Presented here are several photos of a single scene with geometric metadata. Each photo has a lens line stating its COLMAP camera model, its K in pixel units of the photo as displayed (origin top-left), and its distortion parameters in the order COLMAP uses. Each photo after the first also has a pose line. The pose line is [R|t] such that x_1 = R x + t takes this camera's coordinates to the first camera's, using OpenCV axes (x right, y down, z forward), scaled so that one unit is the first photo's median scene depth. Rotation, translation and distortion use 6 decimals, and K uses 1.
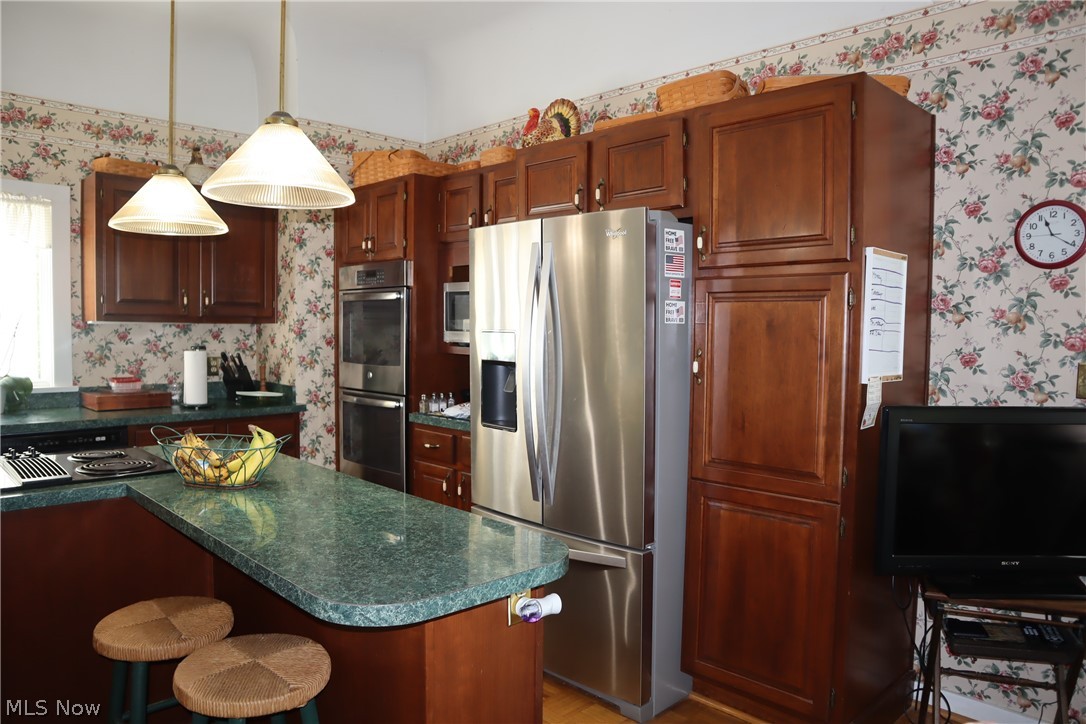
lens RADIAL K [[762.8, 0, 546.7], [0, 762.8, 369.7], [0, 0, 1]] dist [-0.128908, 0.079757]
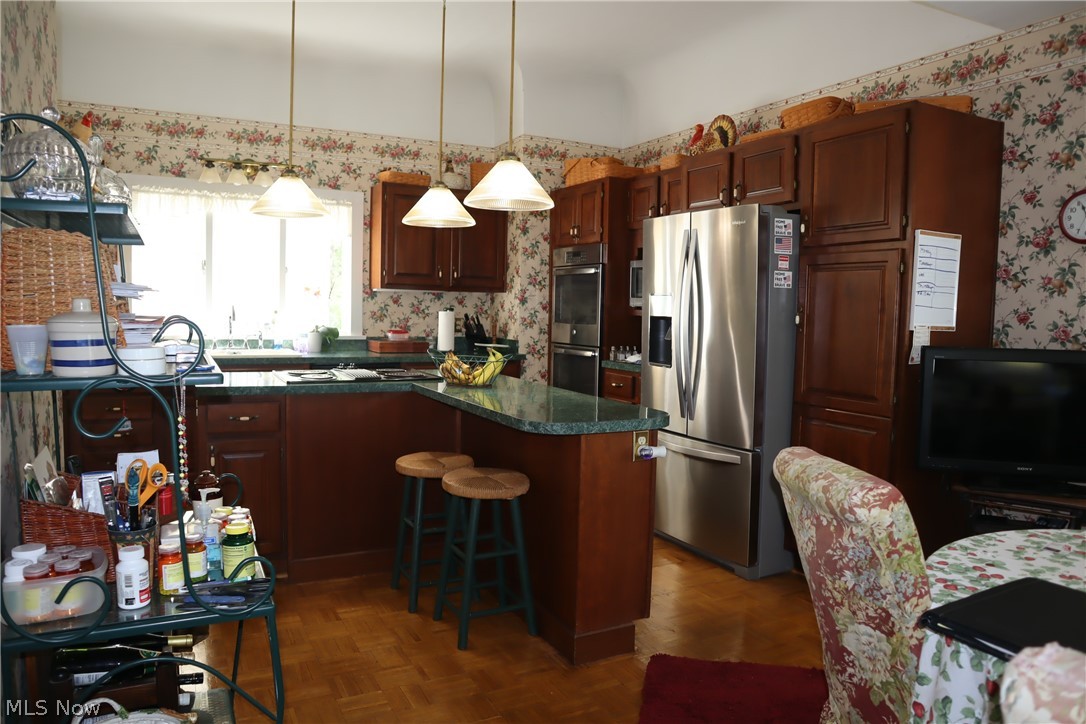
lens RADIAL K [[762.8, 0, 546.7], [0, 762.8, 369.7], [0, 0, 1]] dist [-0.128908, 0.079757]
pose [[0.957952, 0.031724, -0.285168, 0.131384], [-0.025916, 0.999373, 0.024120, 0.056111], [0.285755, -0.015716, 0.958174, -0.363083]]
